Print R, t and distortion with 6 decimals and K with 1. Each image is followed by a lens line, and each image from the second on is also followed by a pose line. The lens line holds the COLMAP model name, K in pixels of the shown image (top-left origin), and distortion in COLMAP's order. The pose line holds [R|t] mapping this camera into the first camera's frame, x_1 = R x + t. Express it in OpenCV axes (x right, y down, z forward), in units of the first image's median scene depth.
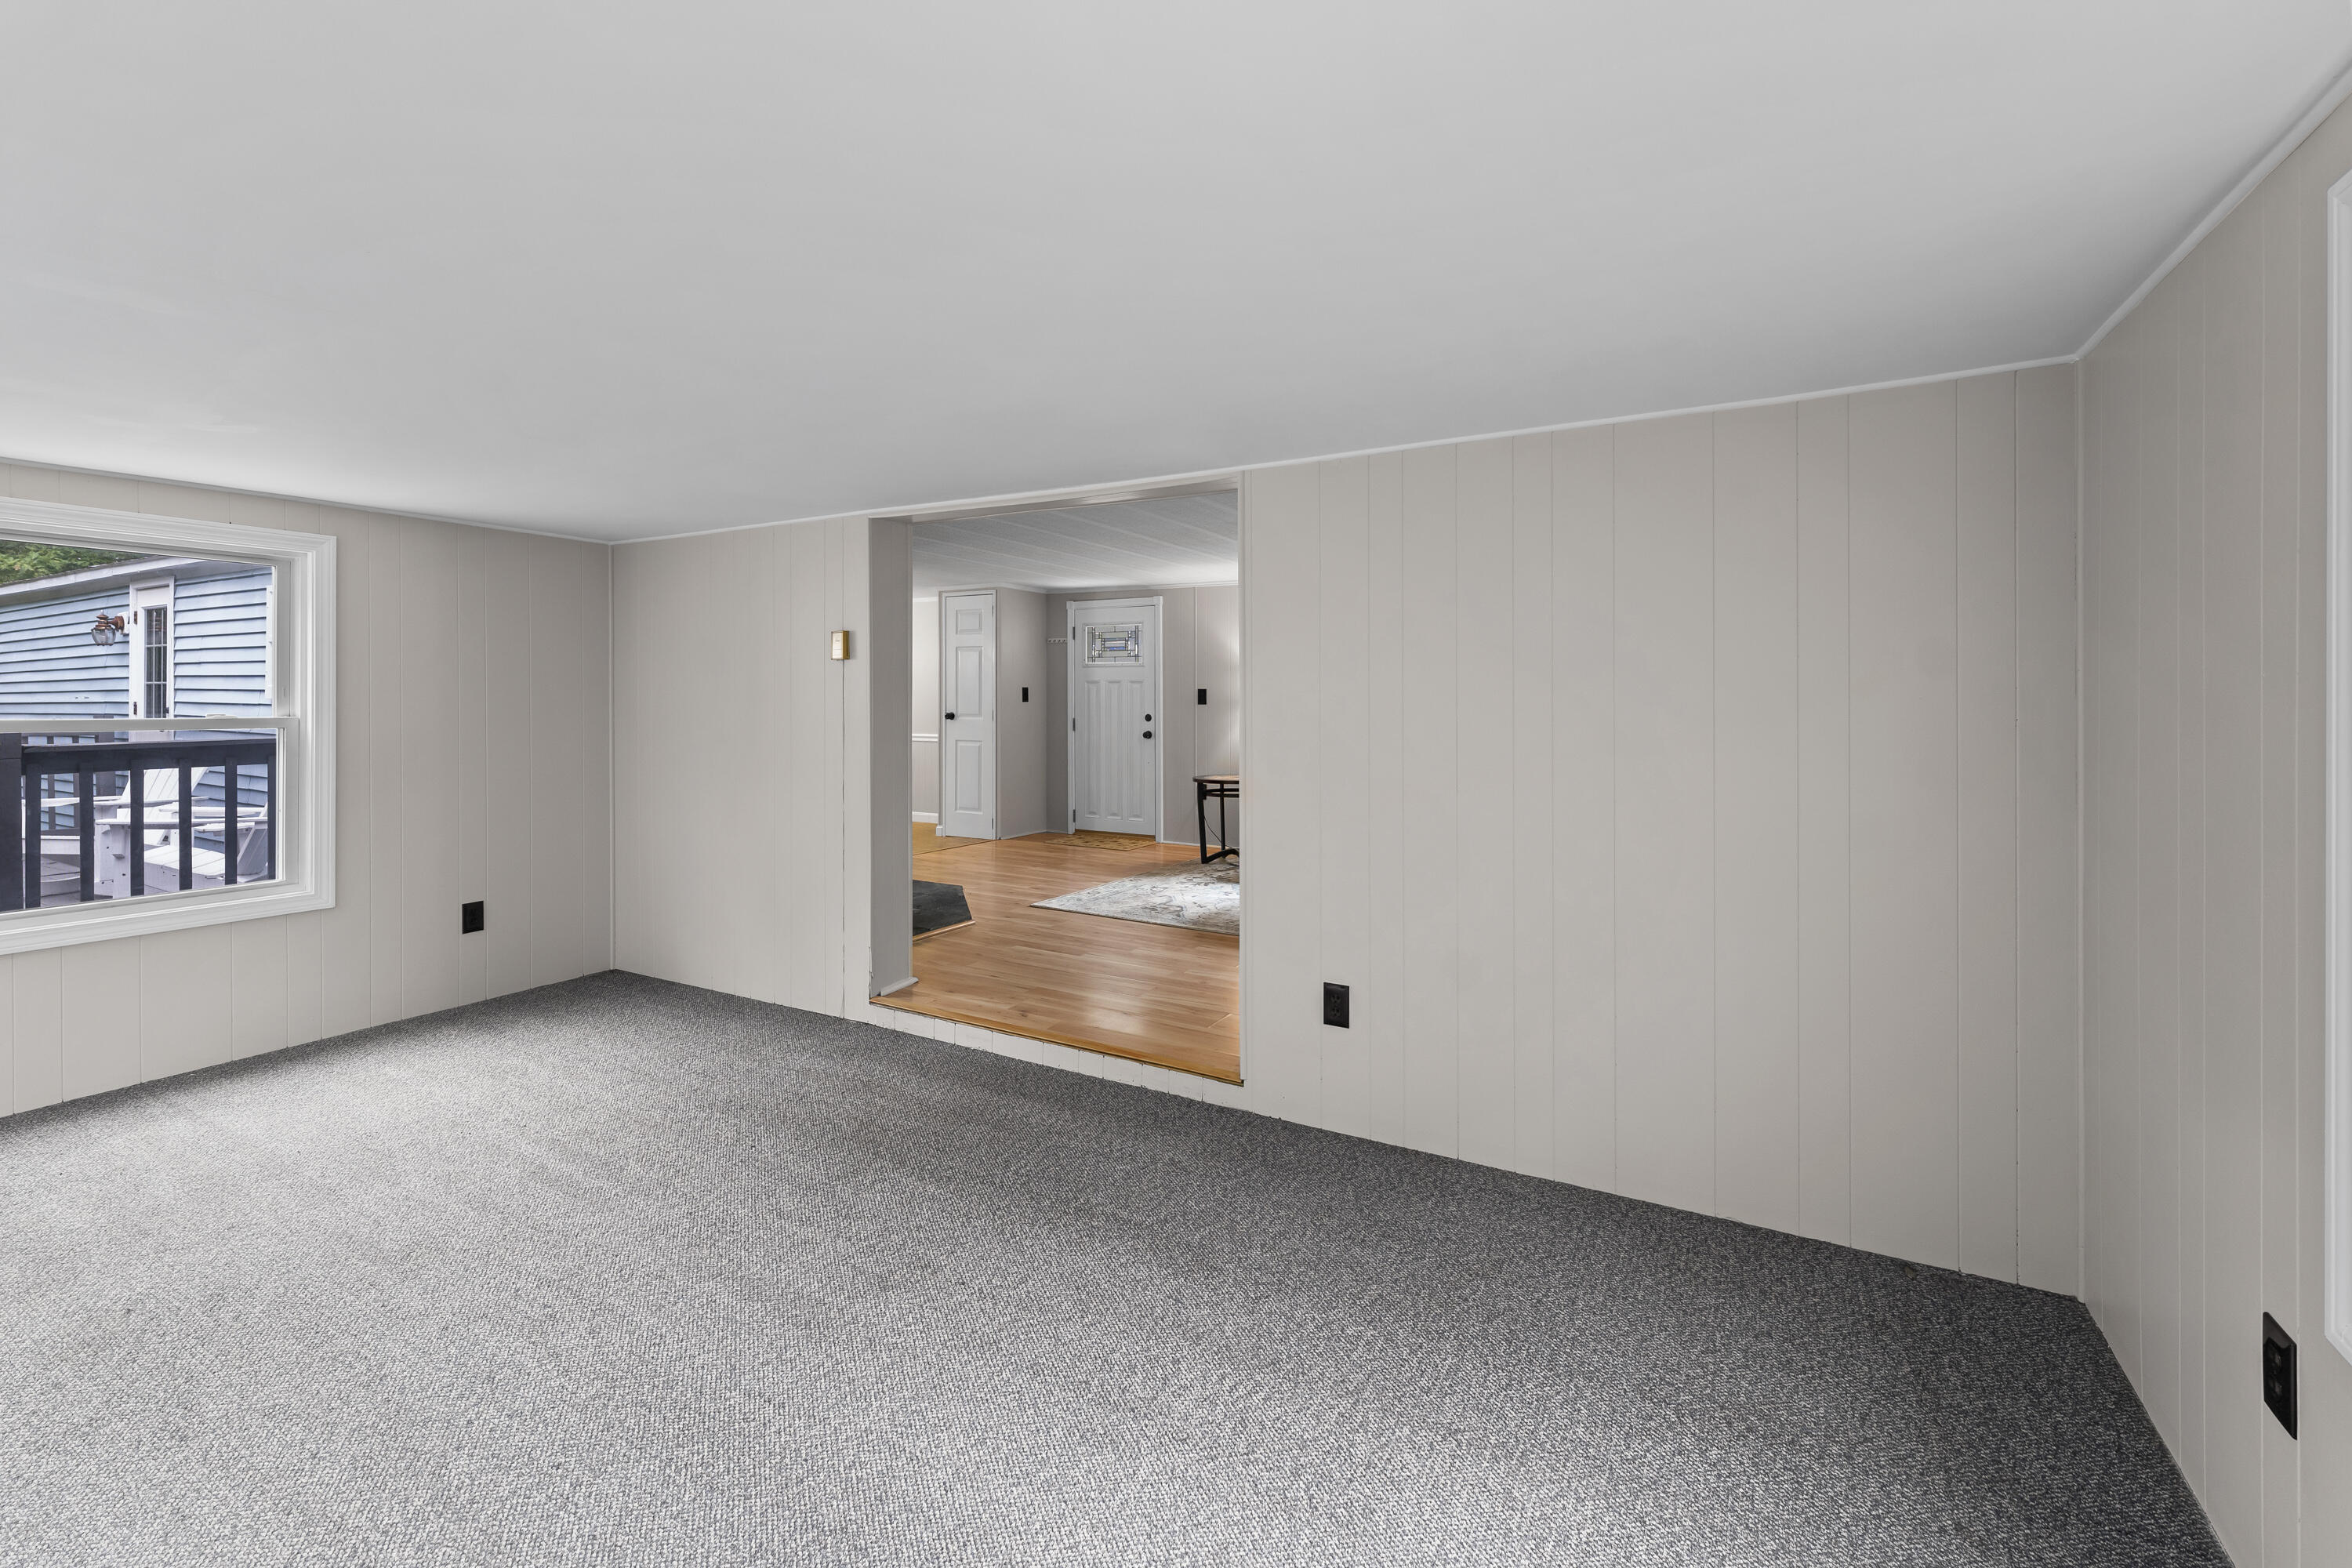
lens RADIAL K [[1003.3, 0, 1176.1], [0, 1003.3, 687.8], [0, 0, 1]] dist [0.000689, 0.000069]
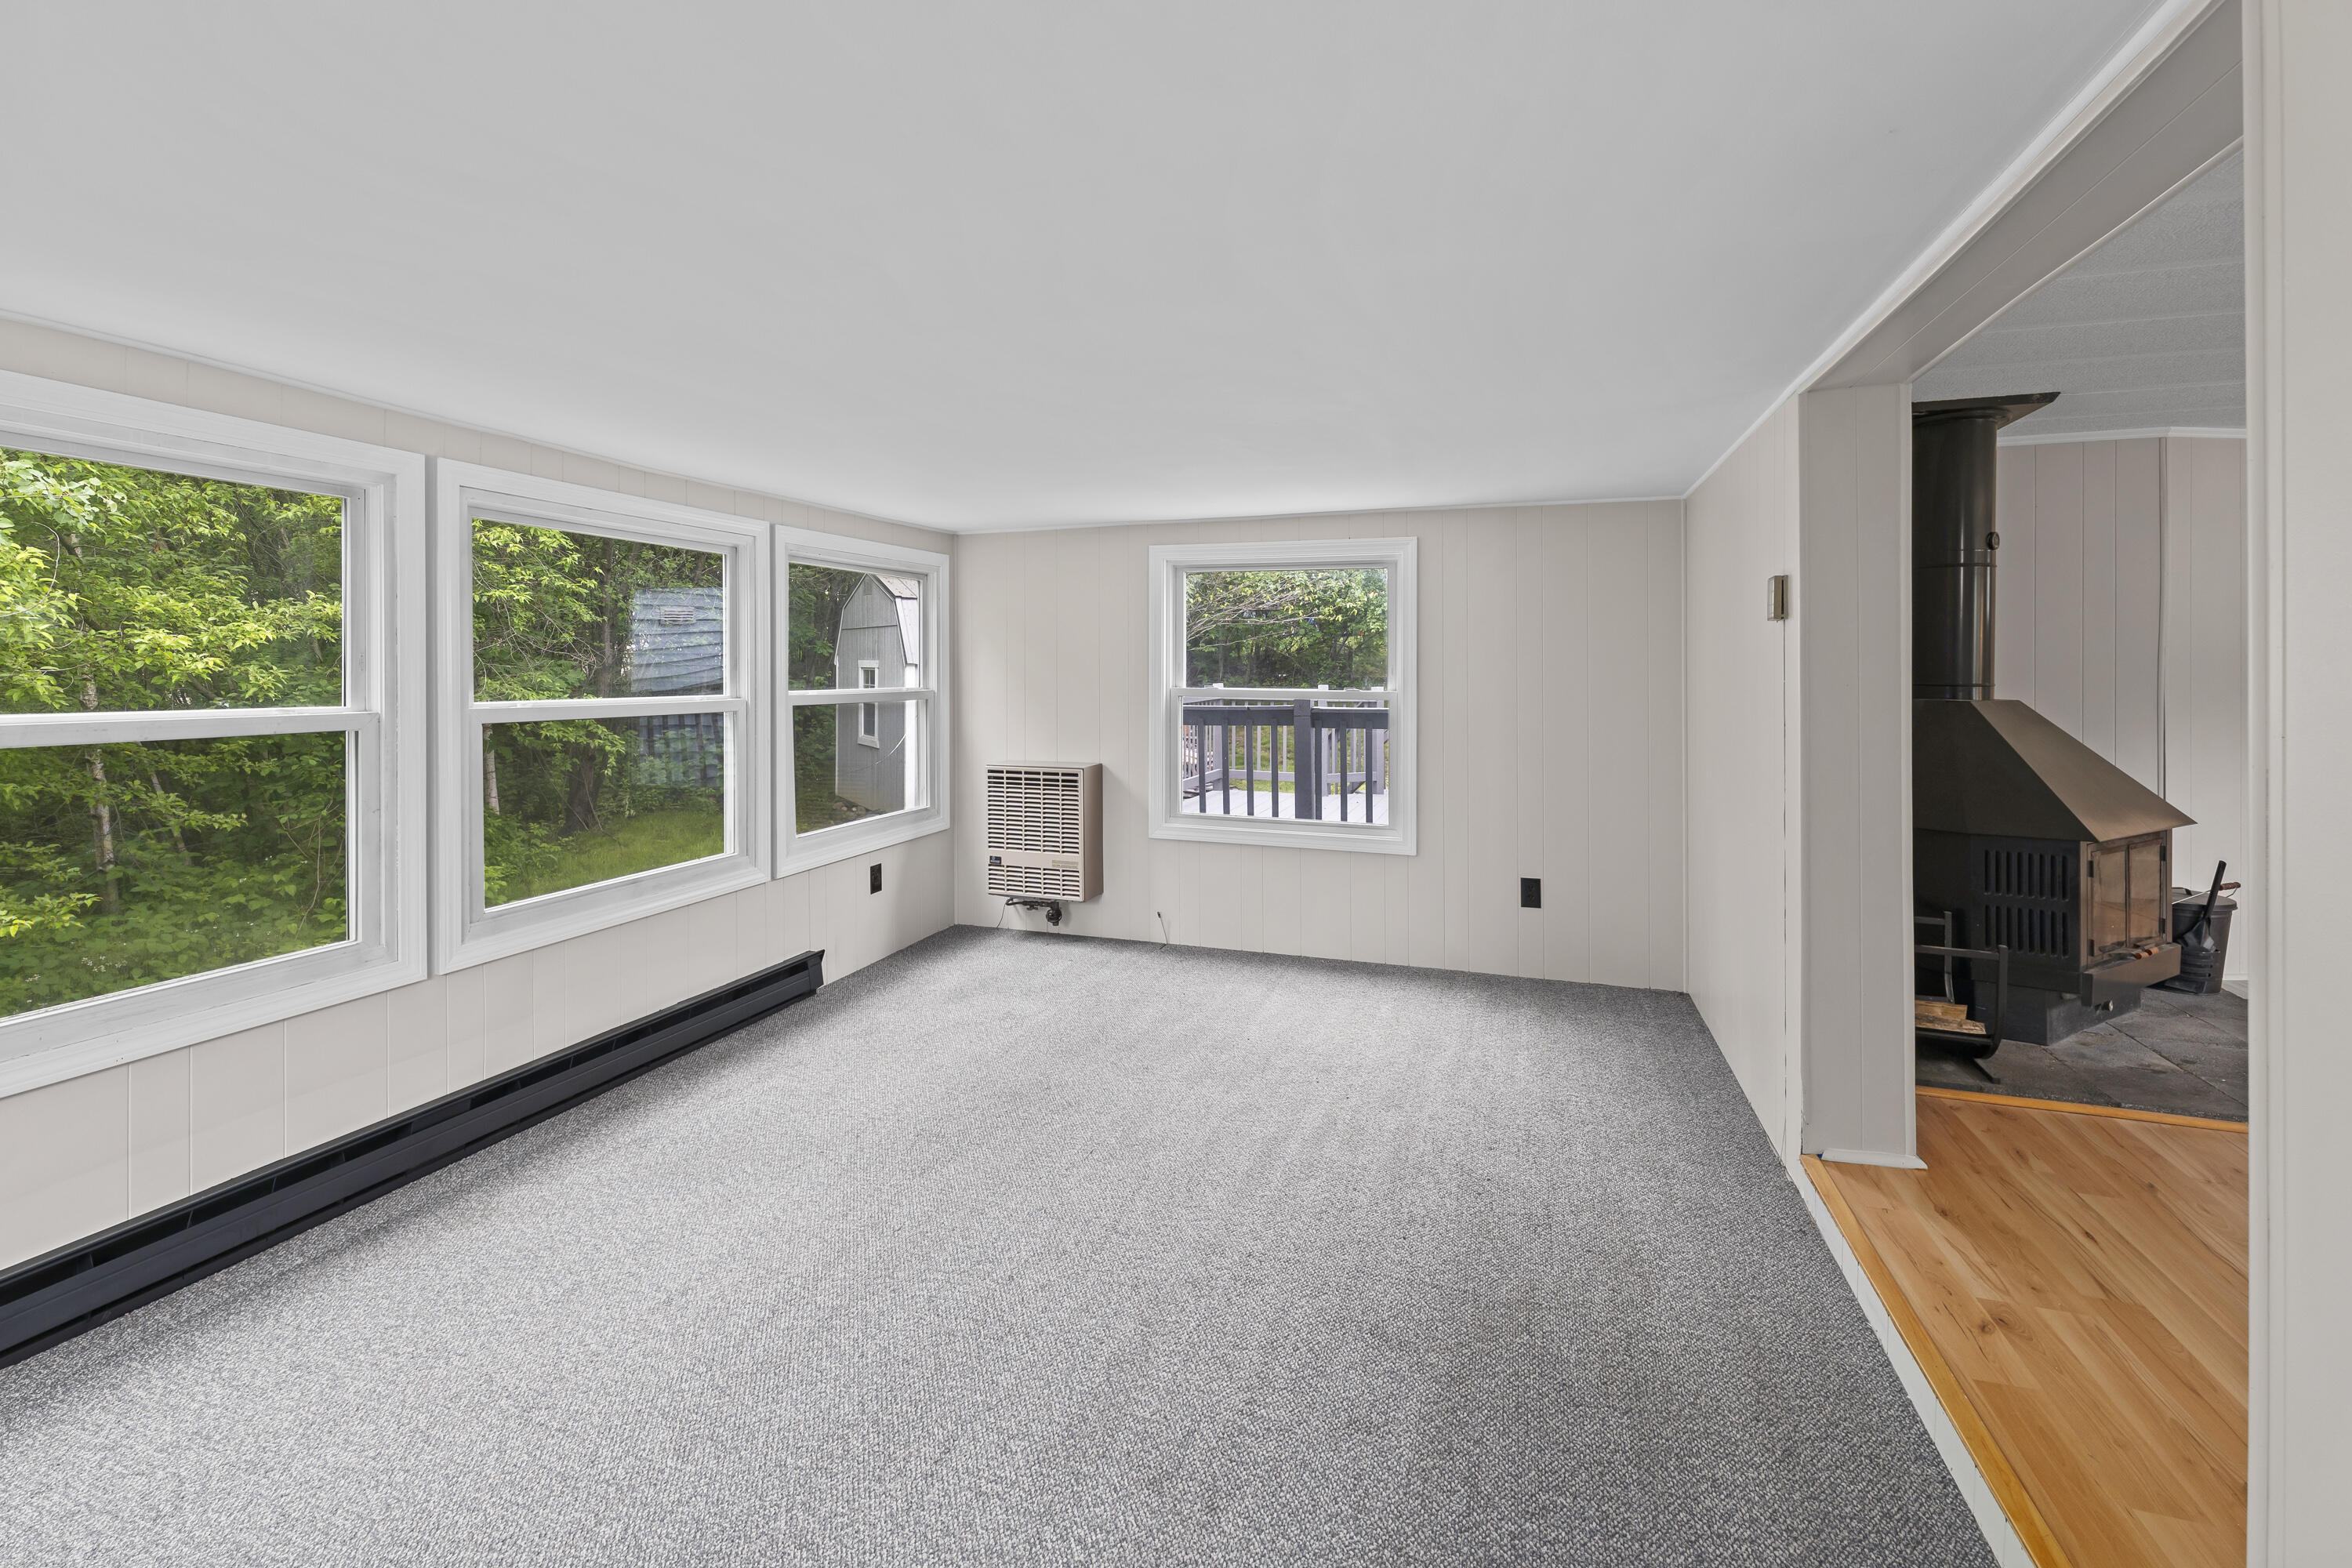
lens RADIAL K [[1008.3, 0, 1164.3], [0, 1008.3, 671.3], [0, 0, 1]] dist [-0.001893, -0.000195]
pose [[0.186124, -0.001256, -0.982526, 0.295672], [0.002866, 0.999996, -0.000736, 0.009514], [0.982522, -0.002679, 0.186126, 0.607251]]
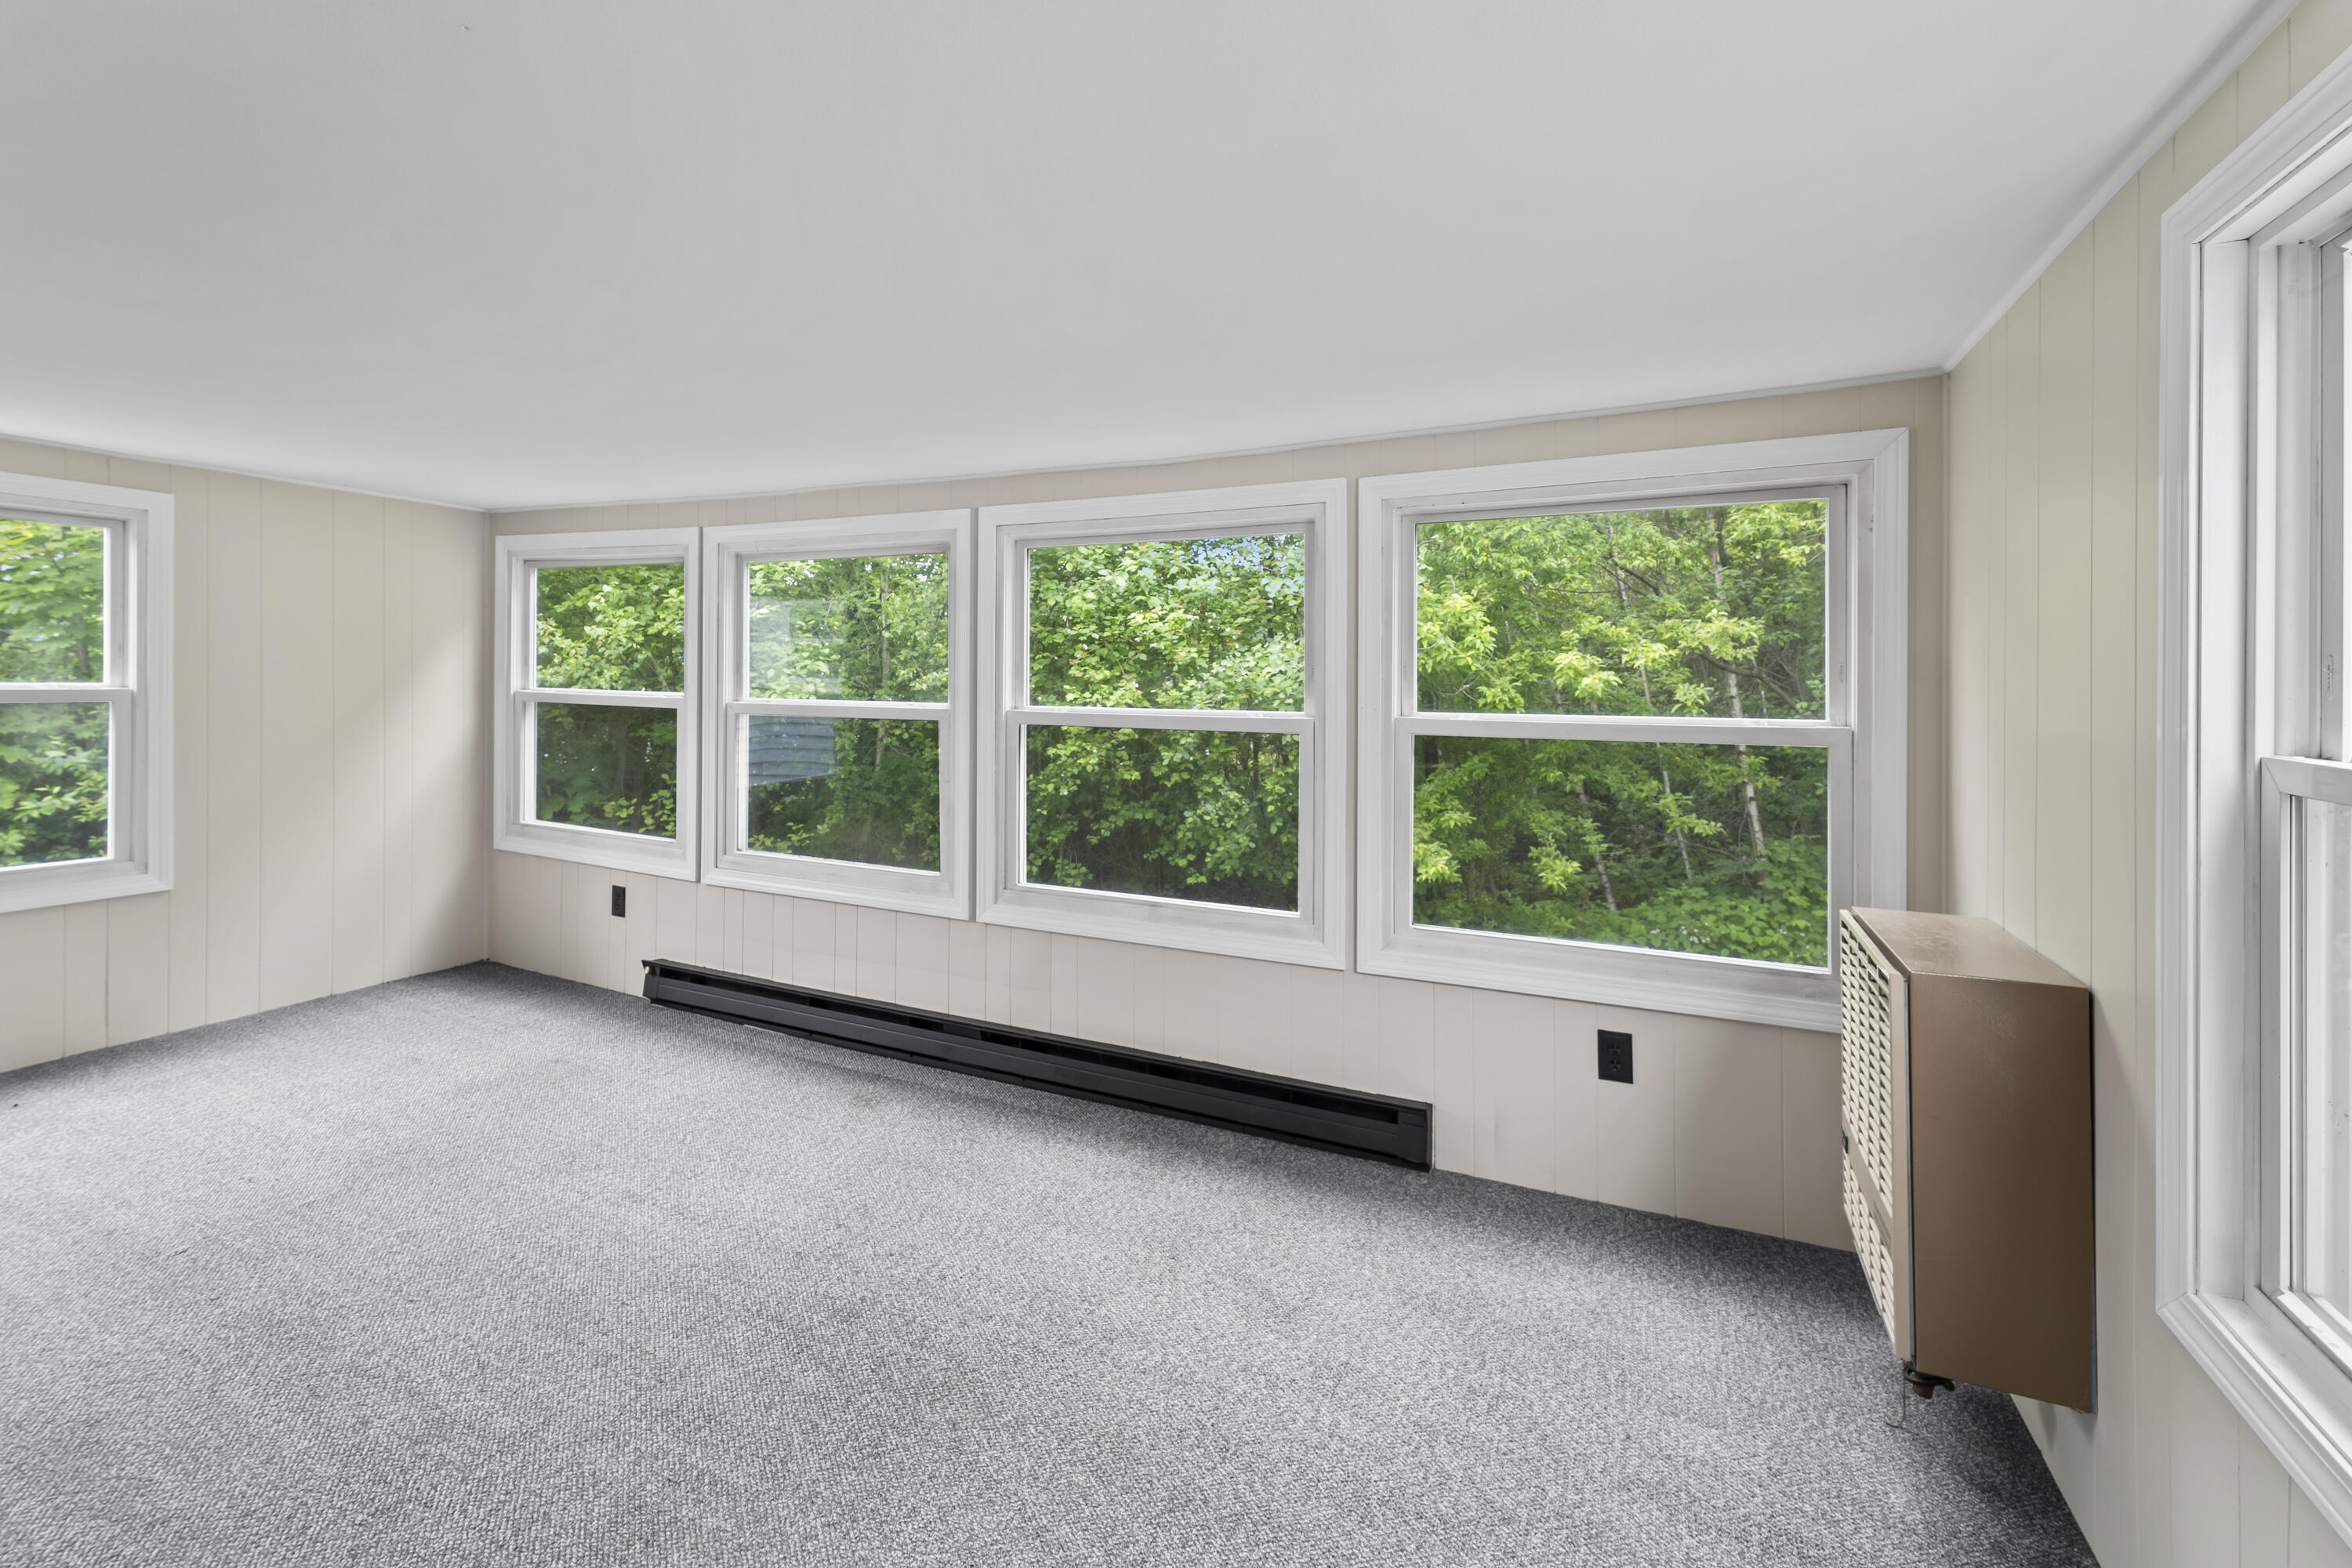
lens RADIAL K [[1003.3, 0, 1176.1], [0, 1003.3, 687.8], [0, 0, 1]] dist [0.000689, 0.000069]
pose [[-0.996103, -0.015051, -0.086902, -0.753224], [-0.015332, 0.999879, 0.002572, 0.011746], [0.086853, 0.003894, -0.996214, 1.226333]]
